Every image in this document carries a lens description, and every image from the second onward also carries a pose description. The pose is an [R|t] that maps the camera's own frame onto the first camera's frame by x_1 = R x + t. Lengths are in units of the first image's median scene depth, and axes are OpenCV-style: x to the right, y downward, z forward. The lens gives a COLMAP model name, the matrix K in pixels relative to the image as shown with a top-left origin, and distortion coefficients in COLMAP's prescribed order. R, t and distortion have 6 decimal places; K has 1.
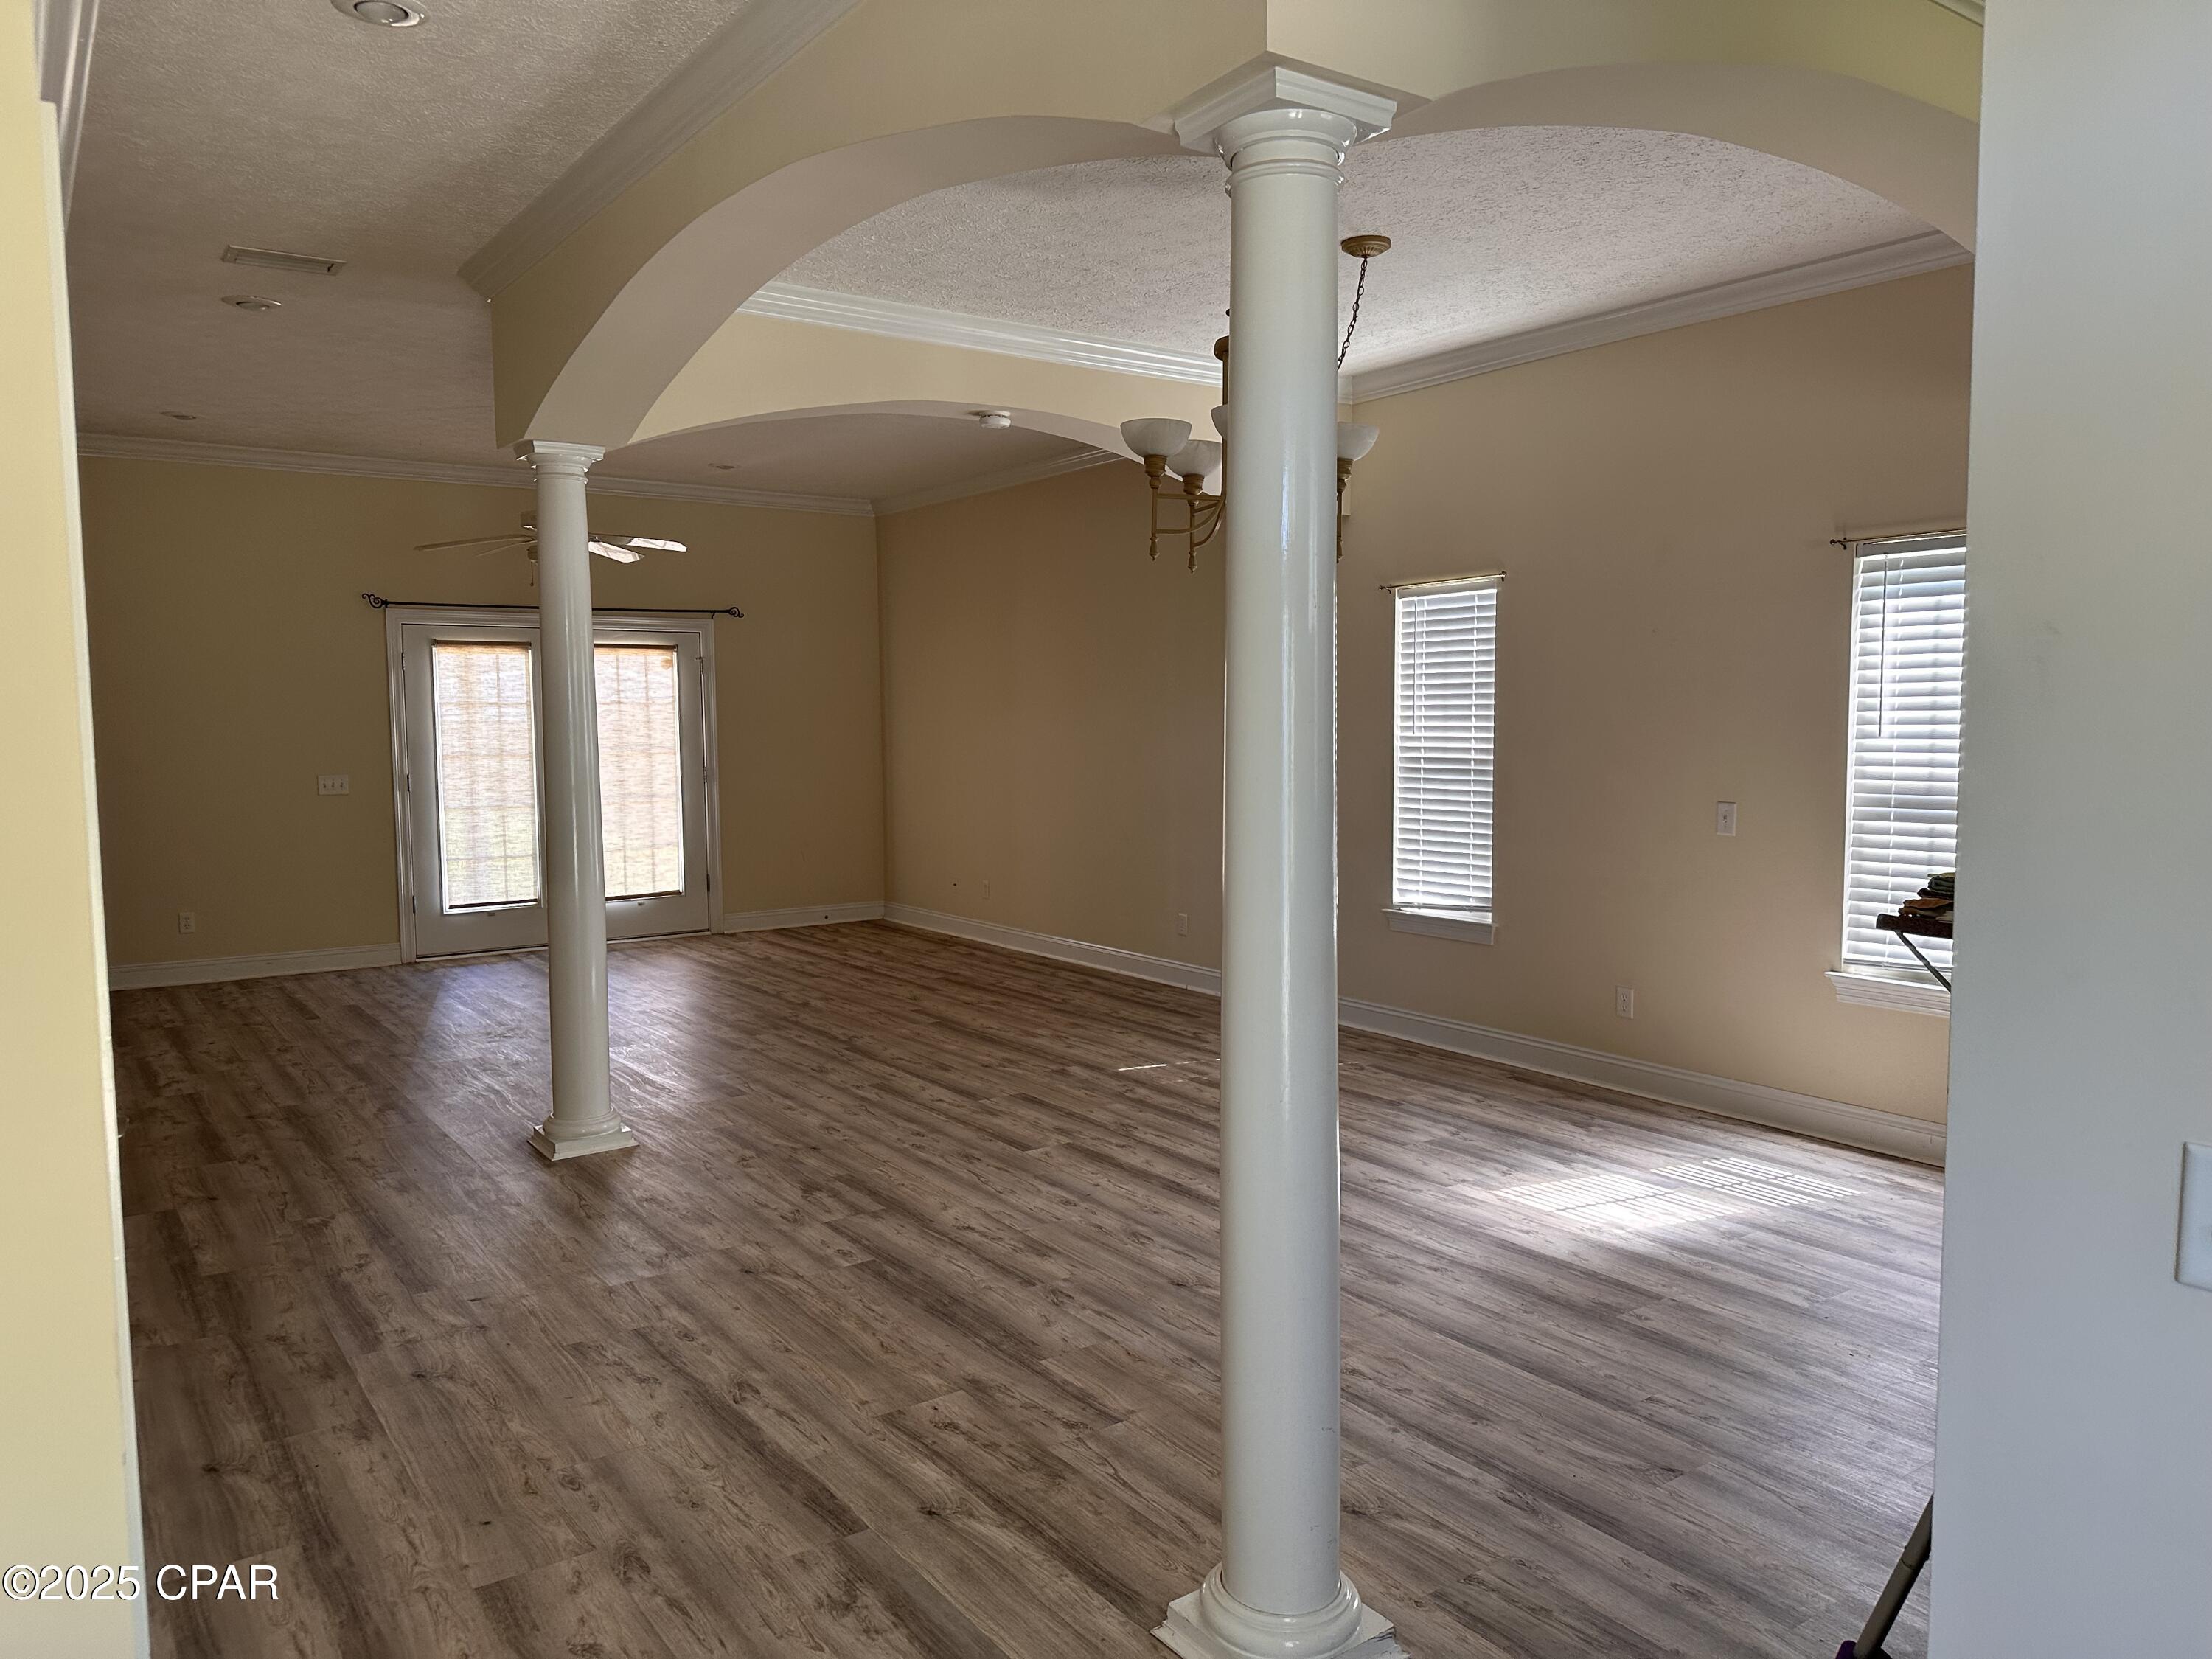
lens RADIAL K [[1527.8, 0, 1106.0], [0, 1527.8, 829.5], [0, 0, 1]] dist [0.150770, -0.281330]
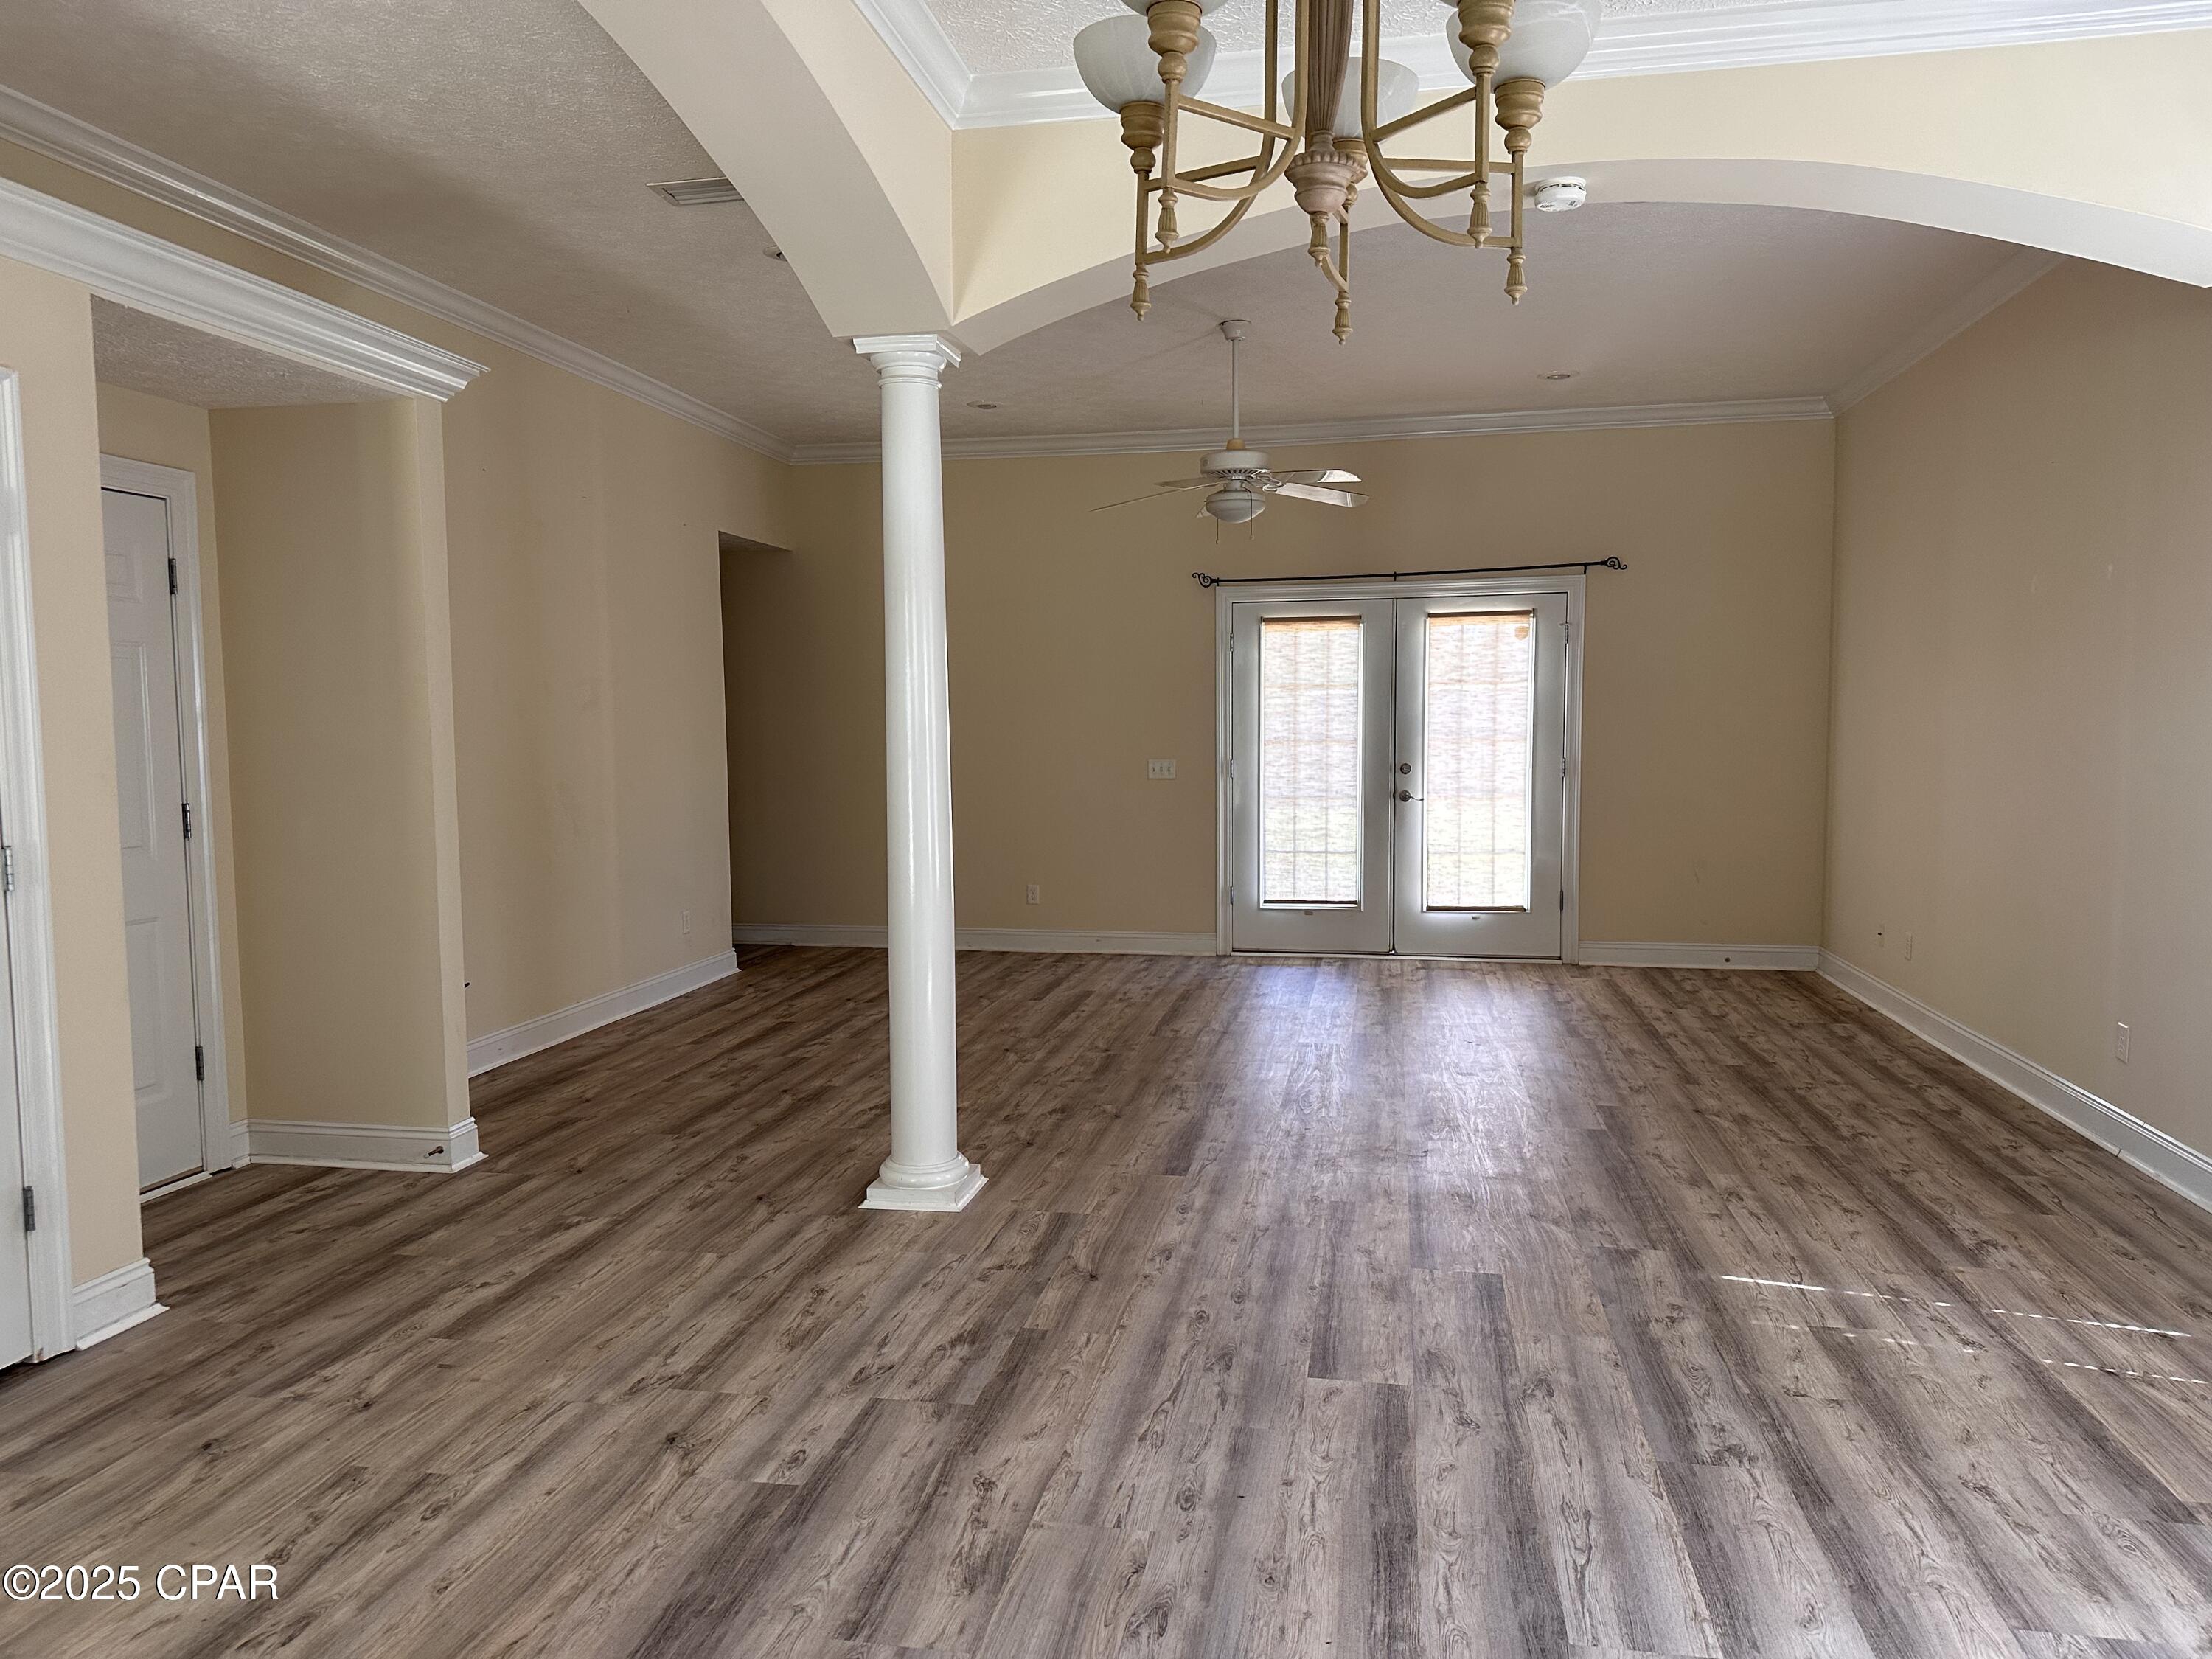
lens RADIAL K [[1527.8, 0, 1106.0], [0, 1527.8, 829.5], [0, 0, 1]] dist [0.150770, -0.281330]
pose [[0.687789, 0.051226, -0.724101, 0.197107], [-0.052461, 0.998406, 0.020802, -0.008613], [0.724013, 0.023680, 0.689380, 0.315163]]
